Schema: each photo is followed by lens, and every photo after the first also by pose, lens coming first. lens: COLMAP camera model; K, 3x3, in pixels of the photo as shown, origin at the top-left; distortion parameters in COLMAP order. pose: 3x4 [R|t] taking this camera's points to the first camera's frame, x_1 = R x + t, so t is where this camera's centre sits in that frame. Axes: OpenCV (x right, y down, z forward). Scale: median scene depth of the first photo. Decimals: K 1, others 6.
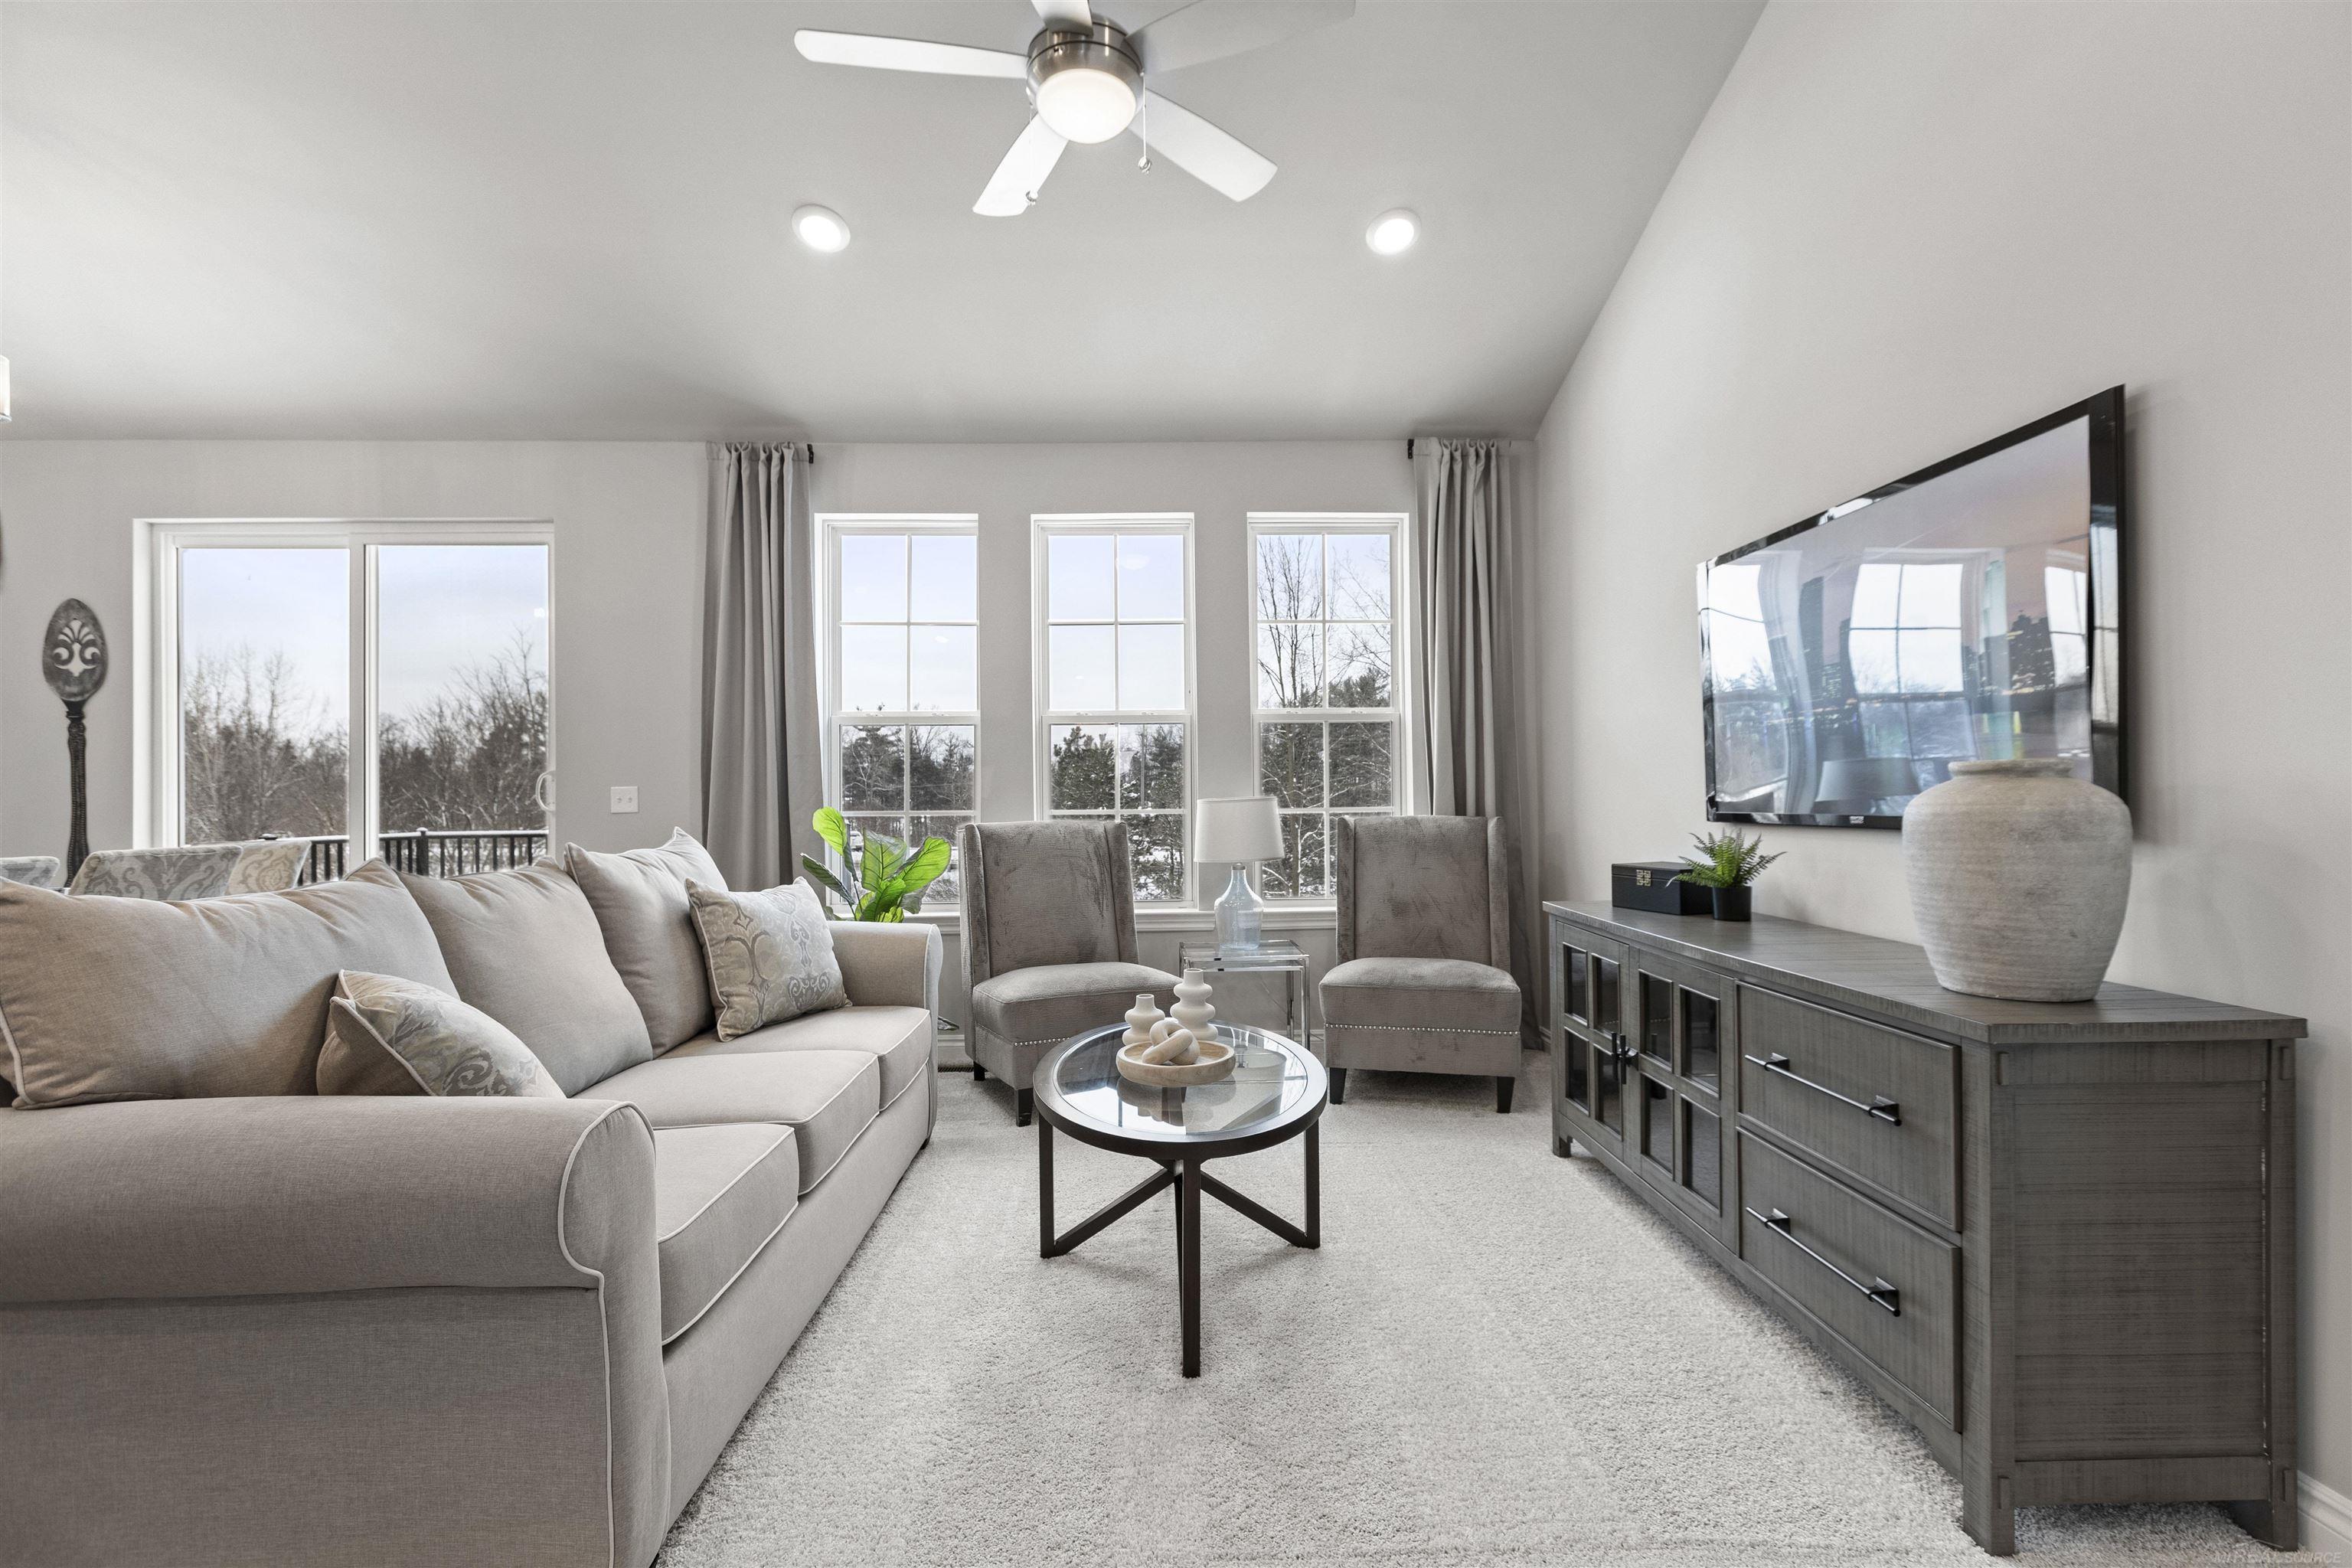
lens RADIAL K [[1058.1, 0, 1164.5], [0, 1058.1, 789.0], [0, 0, 1]] dist [0.000862, 0.000443]
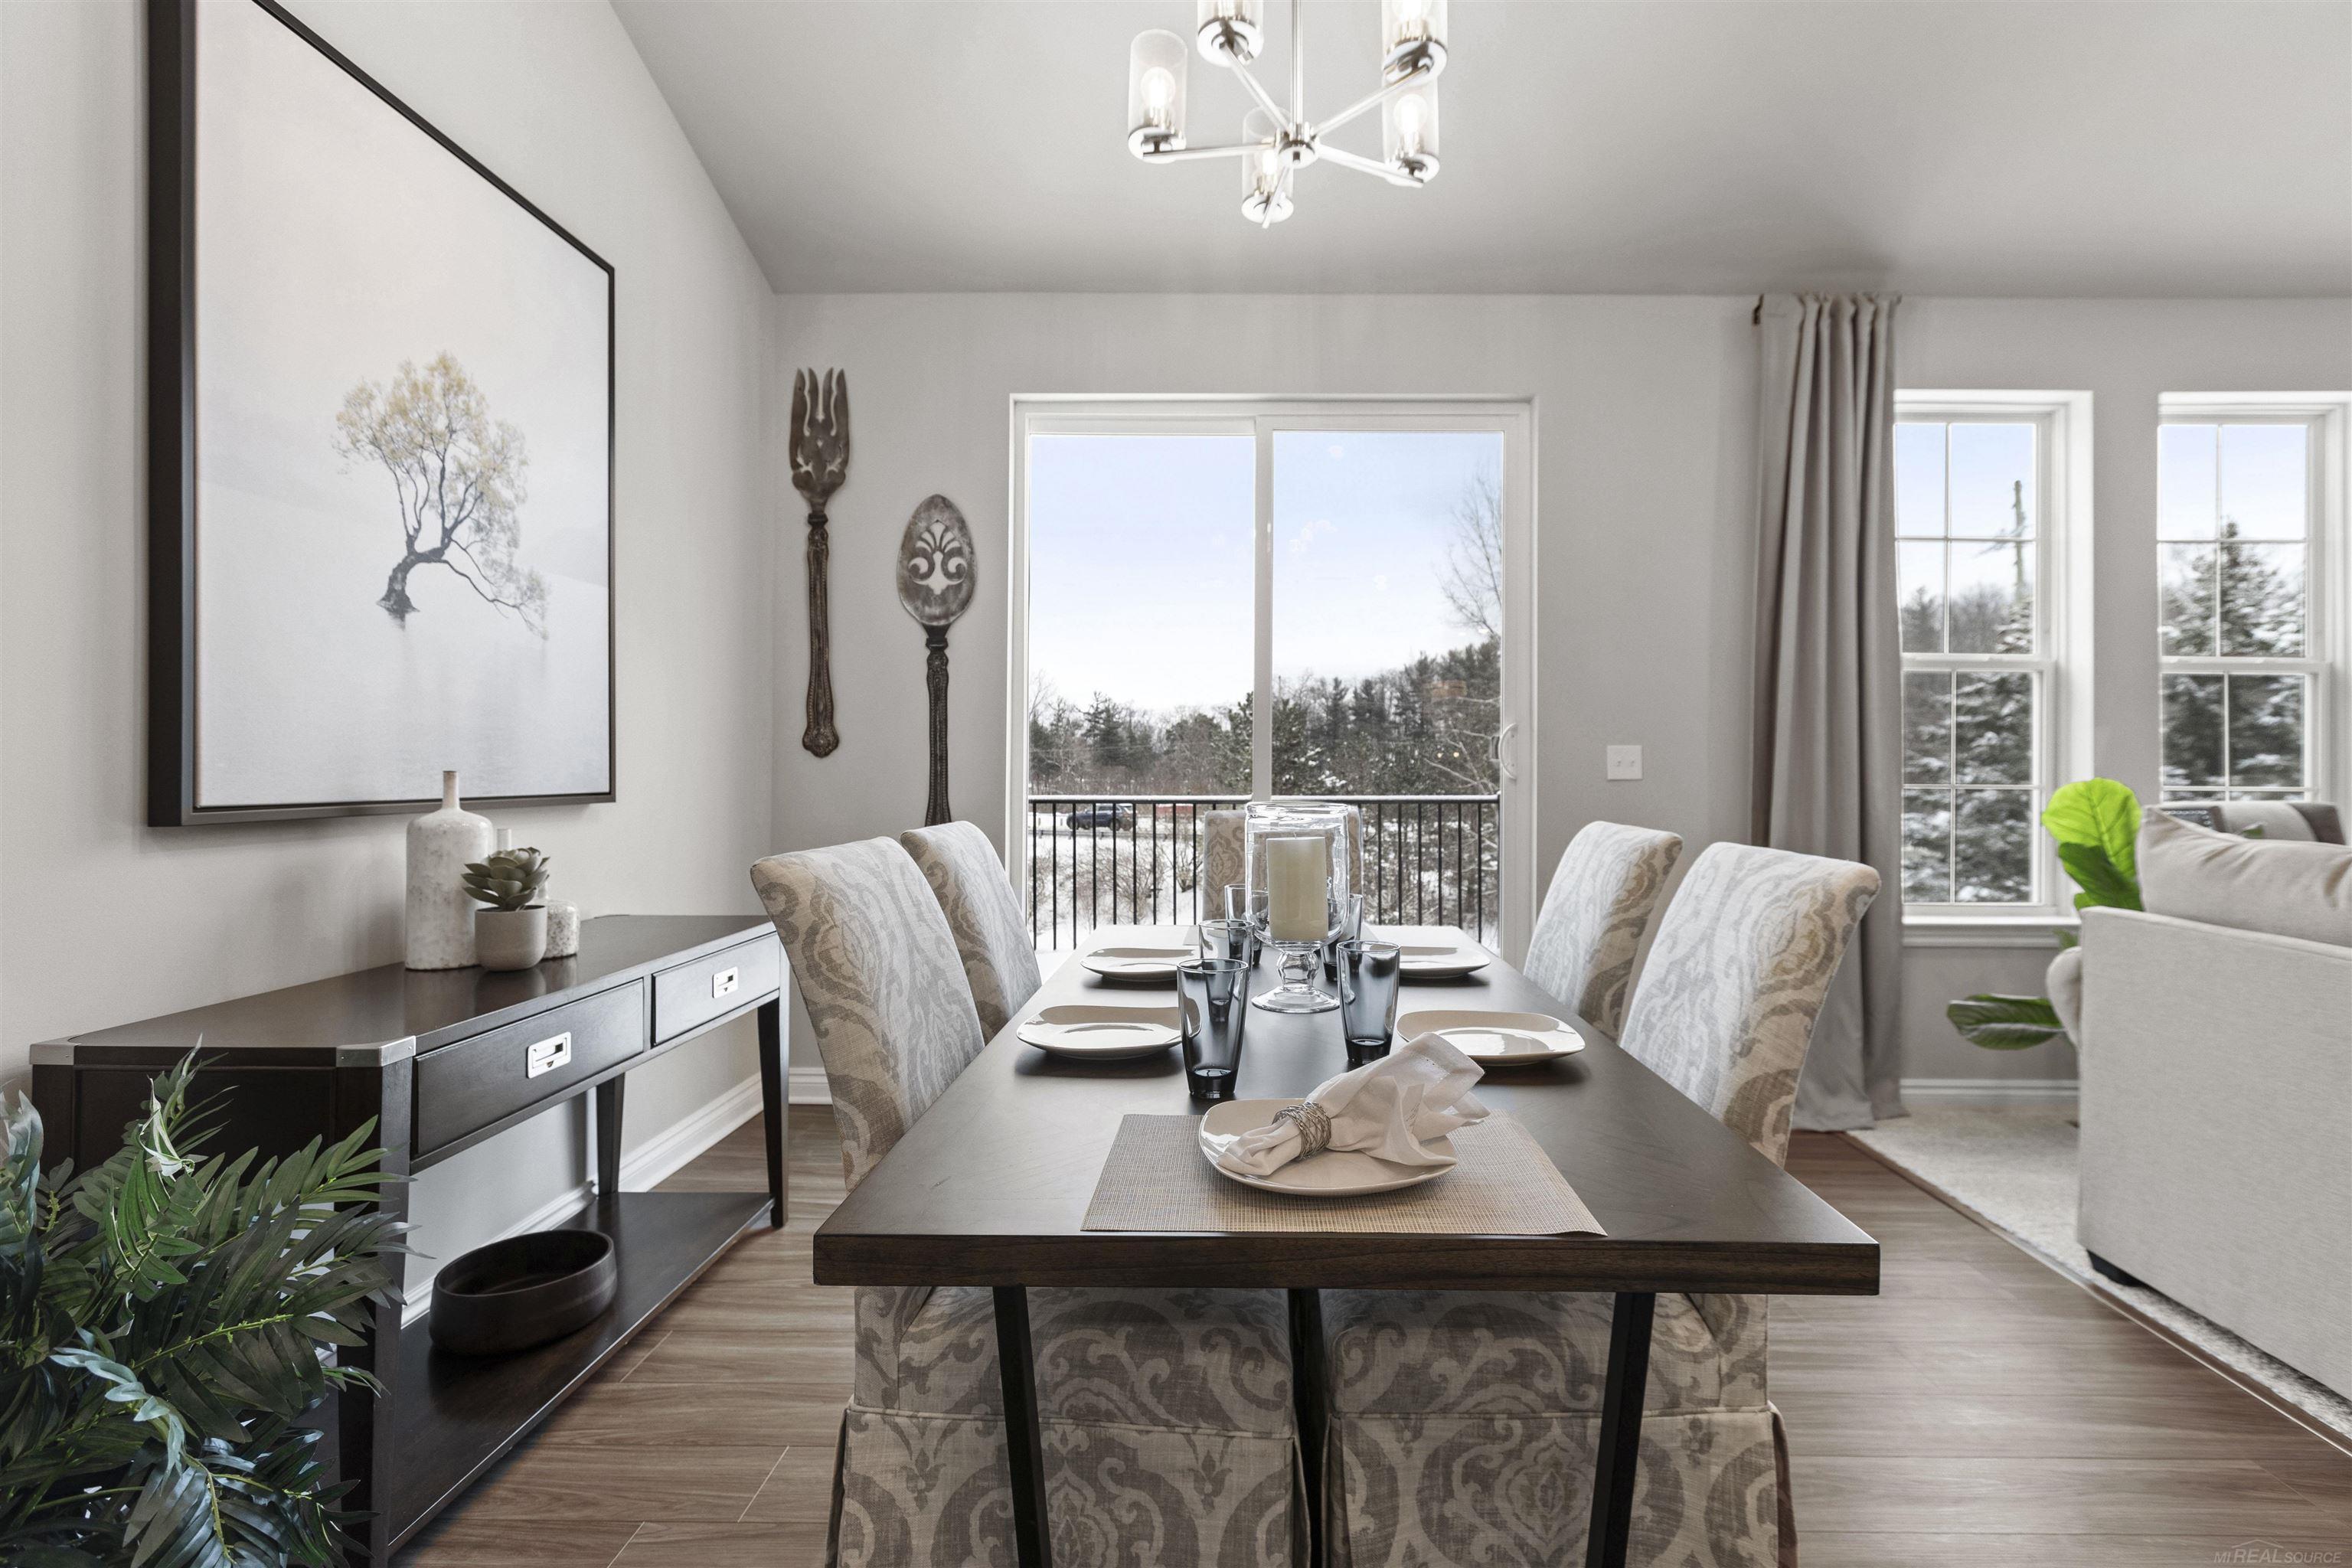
lens RADIAL K [[1058.1, 0, 1227.5], [0, 1058.1, 783.3], [0, 0, 1]] dist [0.000862, 0.000443]
pose [[0.999364, 0.016664, -0.031525, -0.800494], [-0.015816, 0.999511, 0.026958, 0.009666], [0.031959, -0.026442, 0.999139, 0.220873]]
